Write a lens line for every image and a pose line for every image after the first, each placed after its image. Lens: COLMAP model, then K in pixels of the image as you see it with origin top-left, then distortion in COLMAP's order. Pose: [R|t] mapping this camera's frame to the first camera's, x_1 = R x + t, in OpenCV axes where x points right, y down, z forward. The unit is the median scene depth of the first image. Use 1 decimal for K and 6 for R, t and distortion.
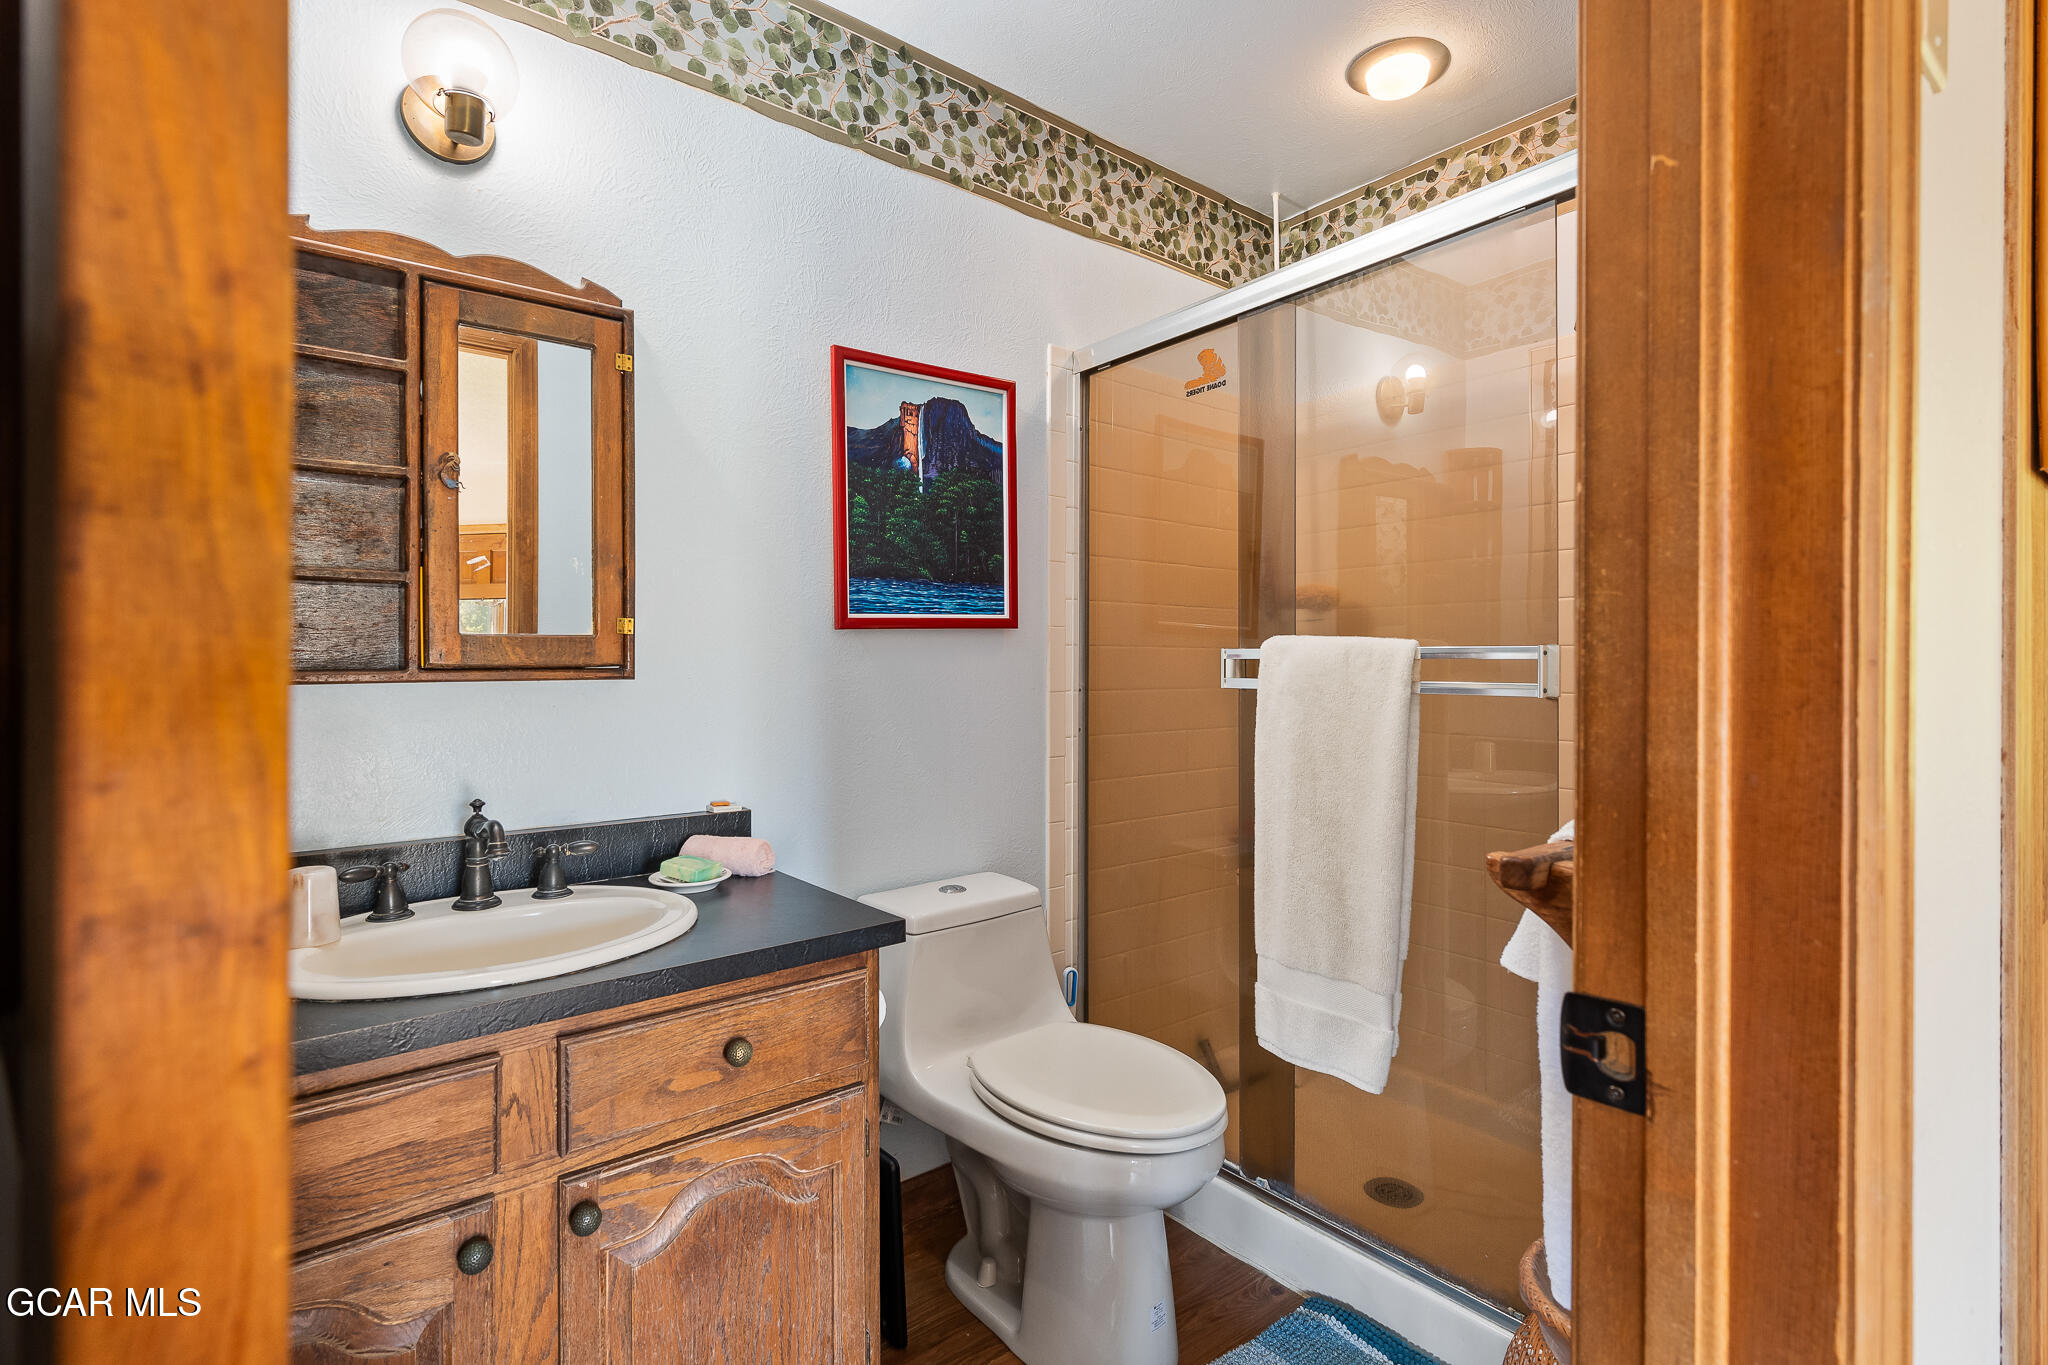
lens RADIAL K [[948.2, 0, 1024.0], [0, 948.2, 682.5], [0, 0, 1]] dist [-0.001559, 0.000050]
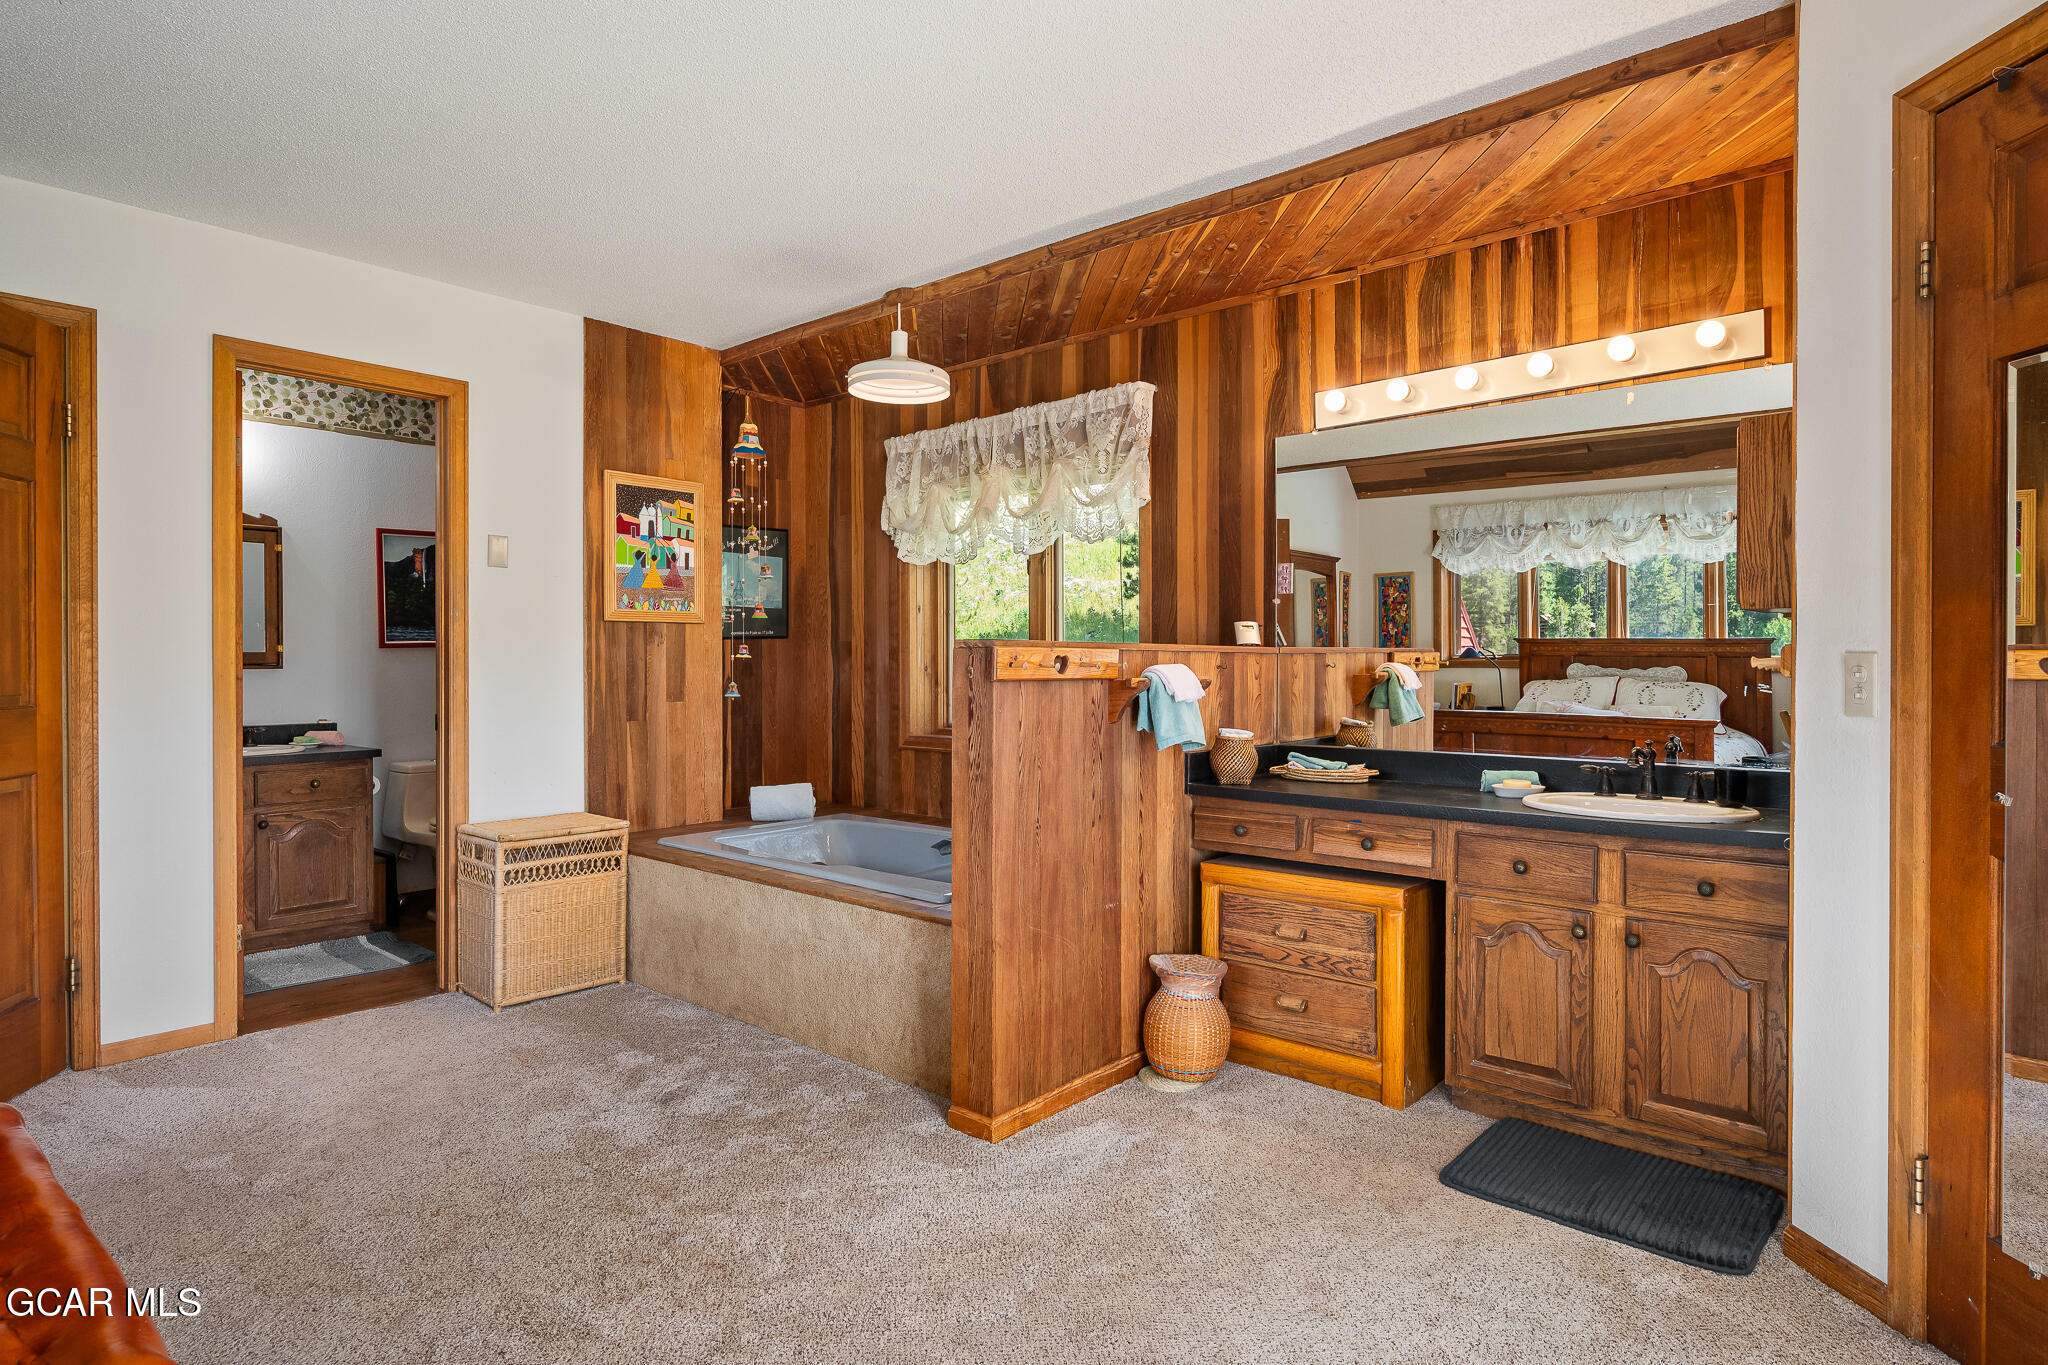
lens RADIAL K [[1117.0, 0, 1024.0], [0, 1117.0, 682.5], [0, 0, 1]] dist [-0.000470, -0.000461]
pose [[0.985961, -0.002957, 0.166947, 0.971479], [0.002538, 0.999993, 0.002723, 0.027451], [-0.166954, -0.002261, 0.985962, -2.119276]]
